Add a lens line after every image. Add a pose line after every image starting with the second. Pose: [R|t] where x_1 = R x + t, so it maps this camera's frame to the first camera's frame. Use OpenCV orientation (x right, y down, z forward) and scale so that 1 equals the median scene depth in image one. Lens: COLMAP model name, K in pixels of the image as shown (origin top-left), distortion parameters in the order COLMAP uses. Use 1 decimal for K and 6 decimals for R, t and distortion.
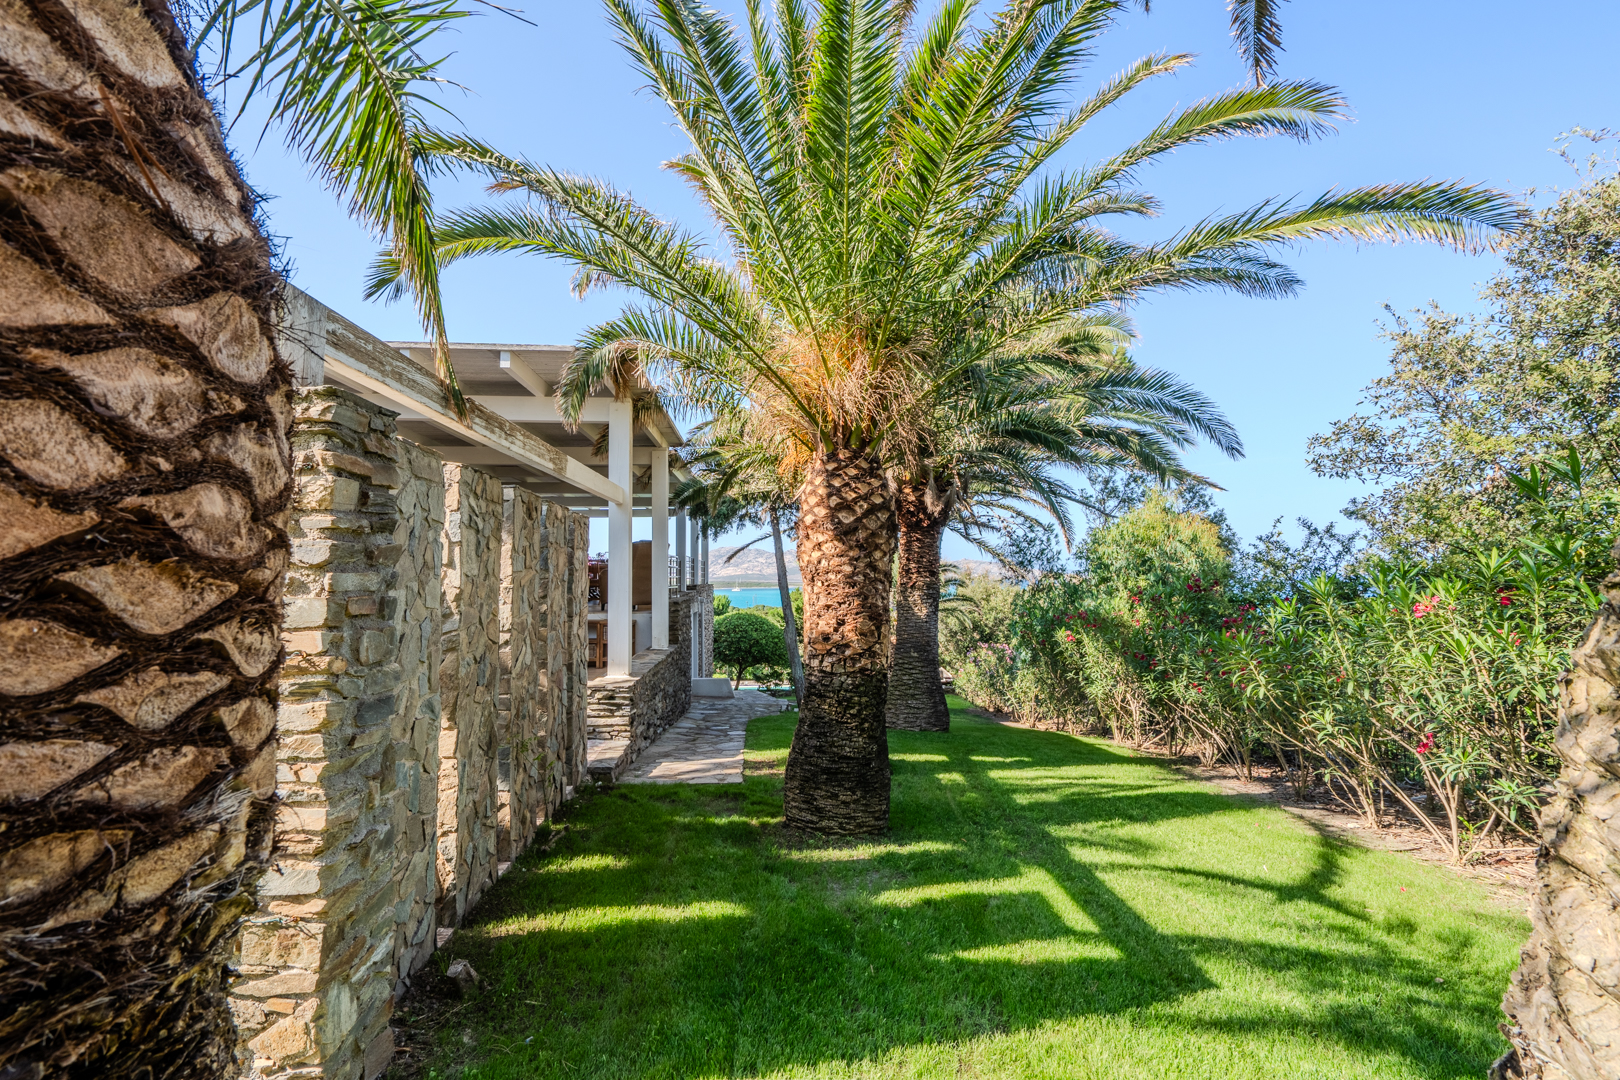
lens RADIAL K [[730.8, 0, 811.4], [0, 730.8, 541.6], [0, 0, 1]] dist [-0.005844, 0.002949]
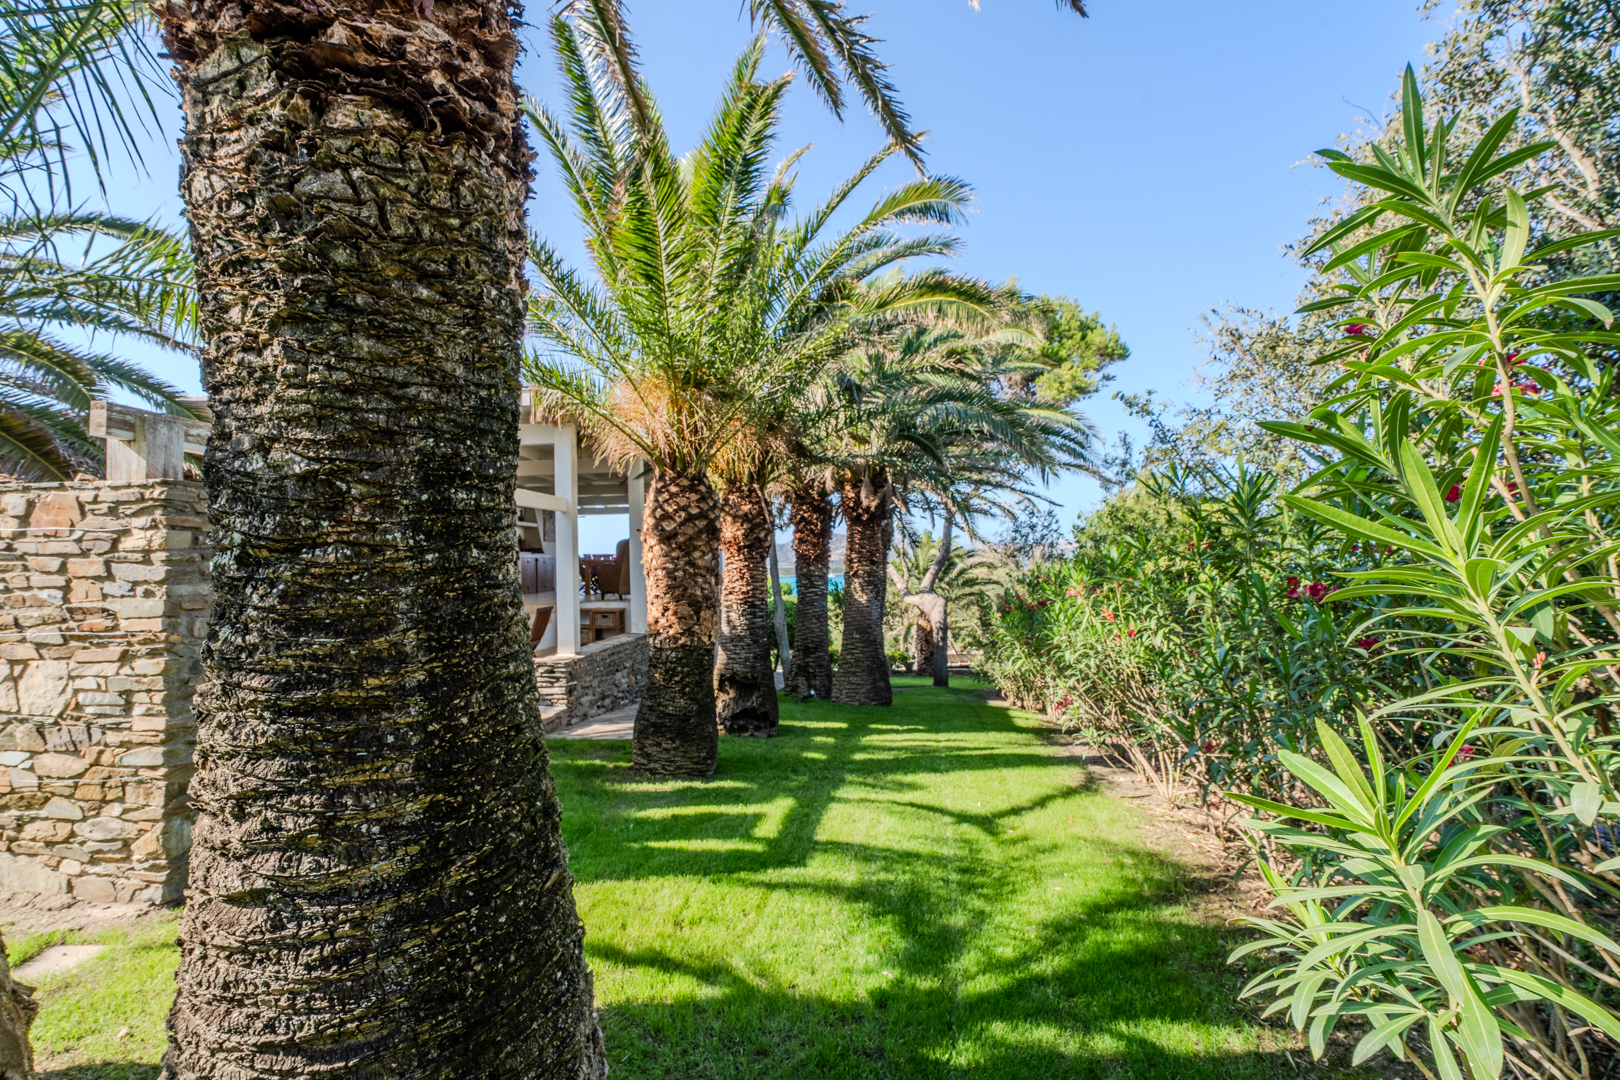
lens RADIAL K [[730.8, 0, 808.3], [0, 730.8, 541.5], [0, 0, 1]] dist [-0.005844, 0.002949]
pose [[0.992850, -0.022313, -0.117268, 0.433829], [0.024635, 0.999527, 0.018387, -0.022892], [0.116802, -0.021145, 0.992930, -0.224781]]
